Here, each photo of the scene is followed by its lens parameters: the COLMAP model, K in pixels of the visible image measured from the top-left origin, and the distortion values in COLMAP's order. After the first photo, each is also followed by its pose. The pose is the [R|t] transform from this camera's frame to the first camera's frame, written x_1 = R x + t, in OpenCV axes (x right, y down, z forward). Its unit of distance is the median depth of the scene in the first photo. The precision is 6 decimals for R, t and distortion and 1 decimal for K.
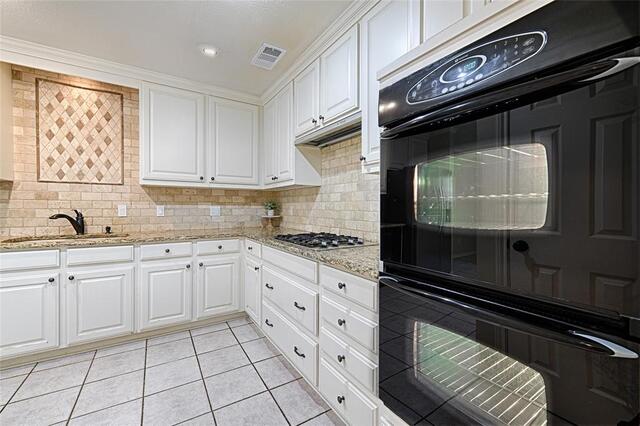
lens RADIAL K [[265.0, 0, 318.7], [0, 265.0, 211.8], [0, 0, 1]] dist [0.004861, -0.000062]
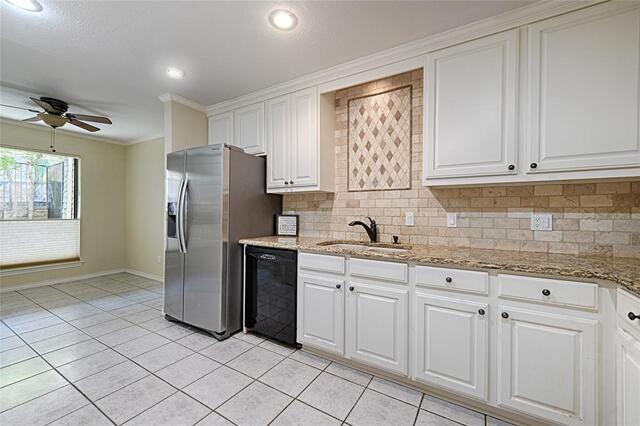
lens RADIAL K [[265.0, 0, 318.7], [0, 265.0, 211.8], [0, 0, 1]] dist [0.004861, -0.000062]
pose [[0.449568, -0.006532, -0.893222, -0.107600], [-0.022351, 0.999578, -0.018559, -0.004984], [0.892967, 0.028308, 0.449232, 0.369292]]
